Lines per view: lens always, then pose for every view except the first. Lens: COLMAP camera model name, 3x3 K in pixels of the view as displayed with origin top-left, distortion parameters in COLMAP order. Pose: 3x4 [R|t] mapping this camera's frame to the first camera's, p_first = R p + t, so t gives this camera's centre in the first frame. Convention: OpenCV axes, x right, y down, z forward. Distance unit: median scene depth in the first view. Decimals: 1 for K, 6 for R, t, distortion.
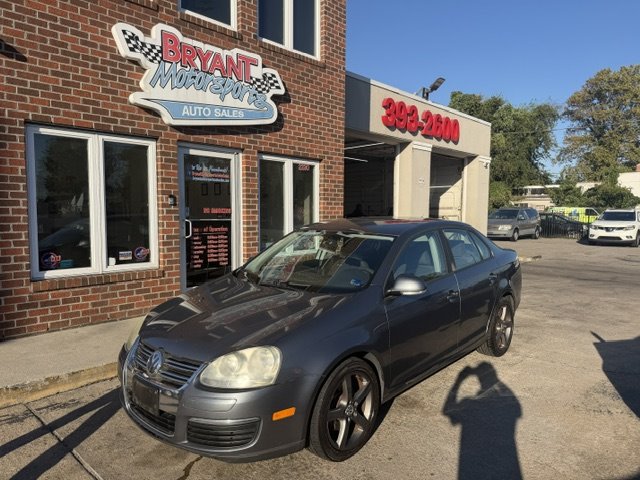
lens RADIAL K [[457.5, 0, 323.6], [0, 457.5, 241.8], [0, 0, 1]] dist [0.001684, -0.015592]
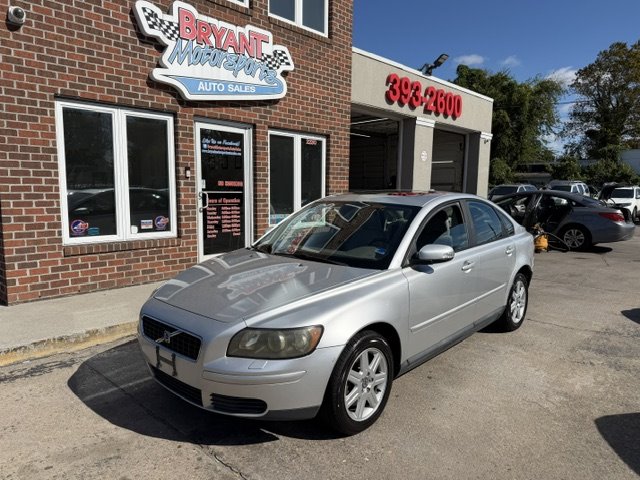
lens RADIAL K [[457.5, 0, 319.7], [0, 457.5, 244.6], [0, 0, 1]] dist [0.001684, -0.015592]
pose [[0.999956, 0.007943, -0.005056, -0.022111], [-0.007639, 0.998313, 0.057564, 0.011907], [0.005505, -0.057522, 0.998329, -0.060945]]
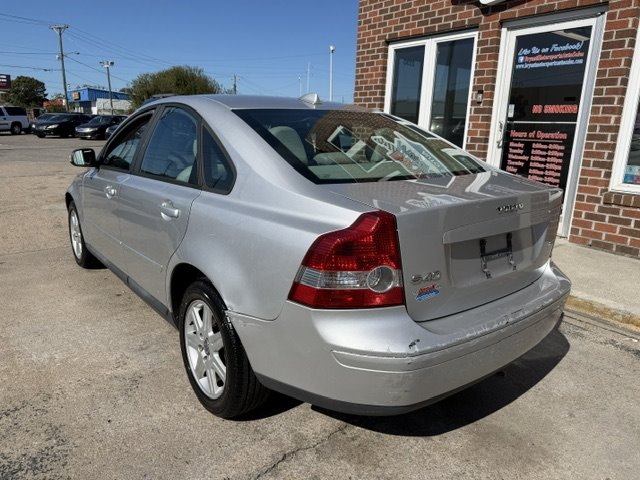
lens RADIAL K [[457.5, 0, 317.4], [0, 457.5, 233.9], [0, 0, 1]] dist [0.001684, -0.015592]
pose [[-0.174484, 0.225961, -0.958382, 0.599835], [-0.083603, 0.966399, 0.243072, -0.023839], [0.981104, 0.122536, -0.149730, 0.828875]]
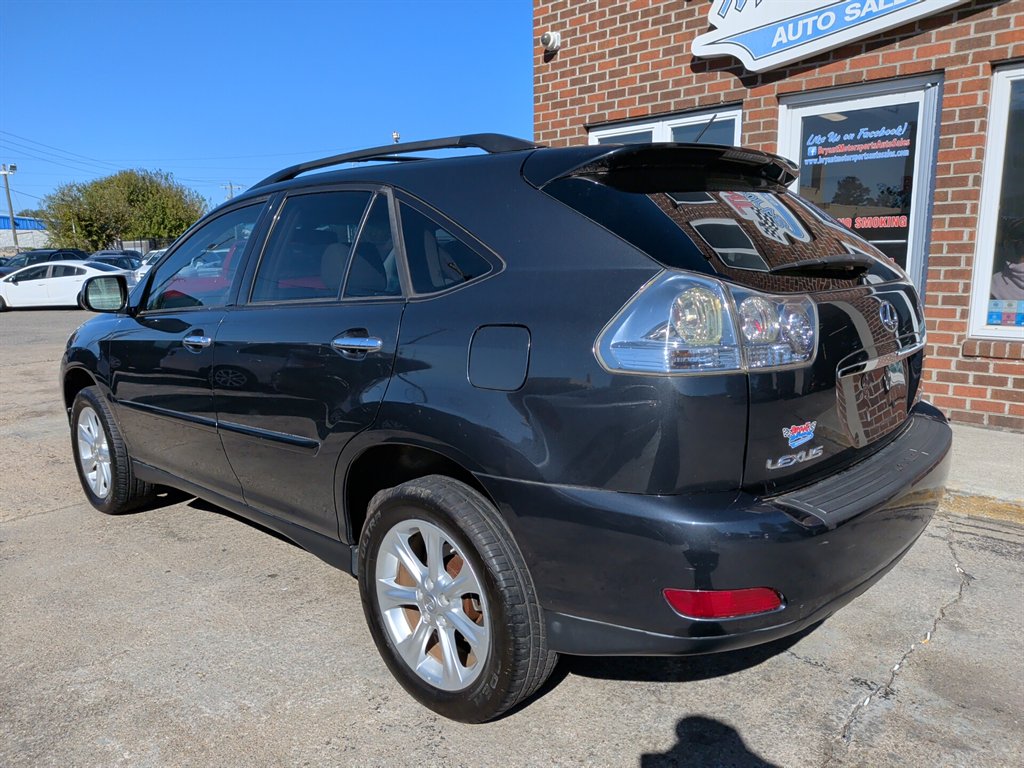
lens RADIAL K [[732.1, 0, 507.4], [0, 732.1, 394.3], [0, 0, 1]] dist [0.001684, -0.015592]
pose [[0.006585, 0.189958, -0.981770, 0.599270], [-0.040848, 0.981023, 0.189540, -0.022141], [0.999144, 0.038855, 0.014219, 0.662002]]
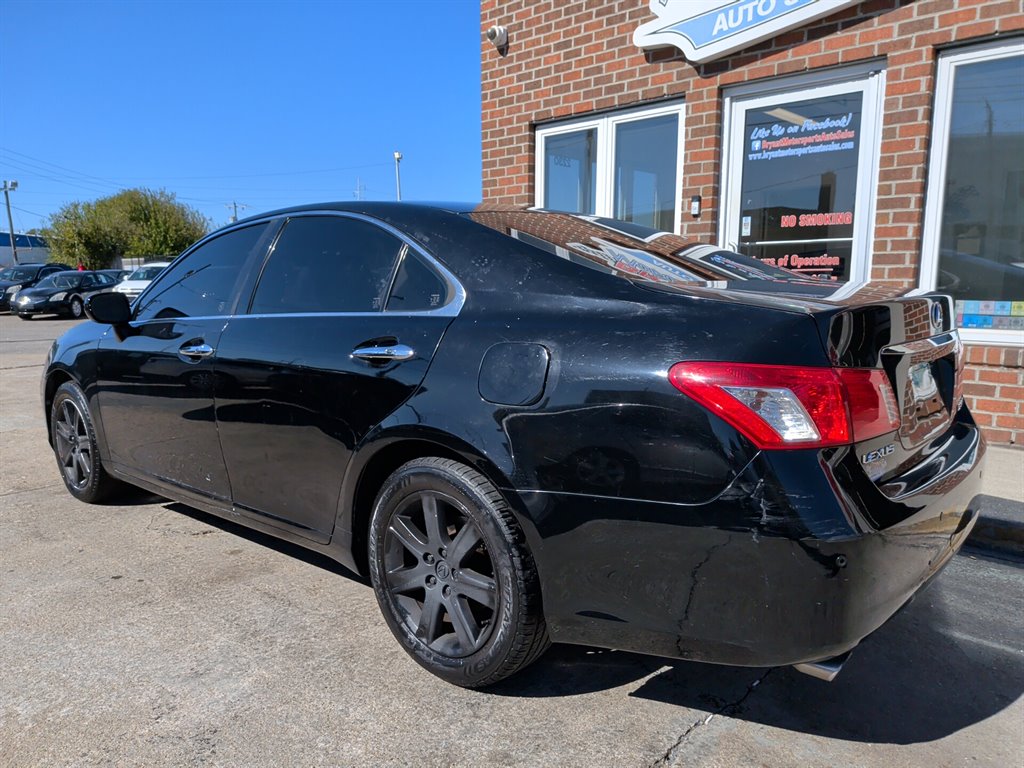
lens RADIAL K [[732.1, 0, 504.2], [0, 732.1, 410.9], [0, 0, 1]] dist [0.001684, -0.015592]
pose [[-0.003567, 0.179802, -0.983696, 0.561433], [-0.052489, 0.982313, 0.179740, 0.004894], [0.998615, 0.052275, 0.005934, 0.750924]]
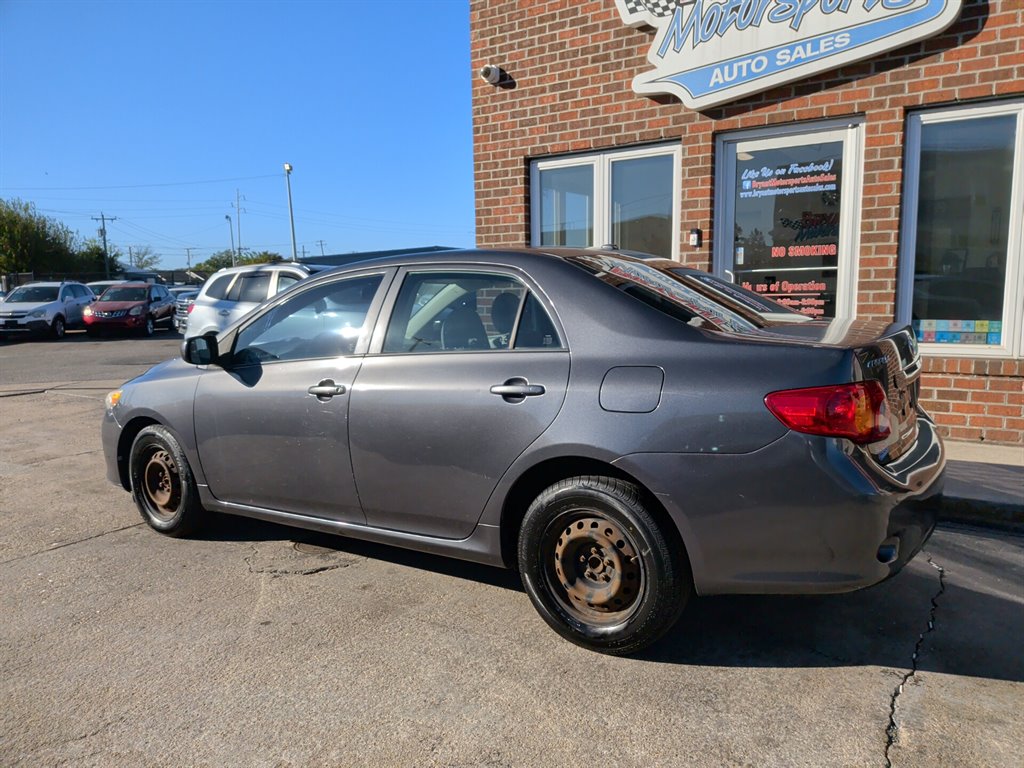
lens RADIAL K [[732.1, 0, 530.5], [0, 732.1, 398.9], [0, 0, 1]] dist [0.001684, -0.015592]
pose [[0.176352, 0.147885, -0.973155, 0.589920], [-0.036148, 0.988956, 0.143735, -0.010398], [0.983663, 0.009830, 0.179750, 0.590210]]
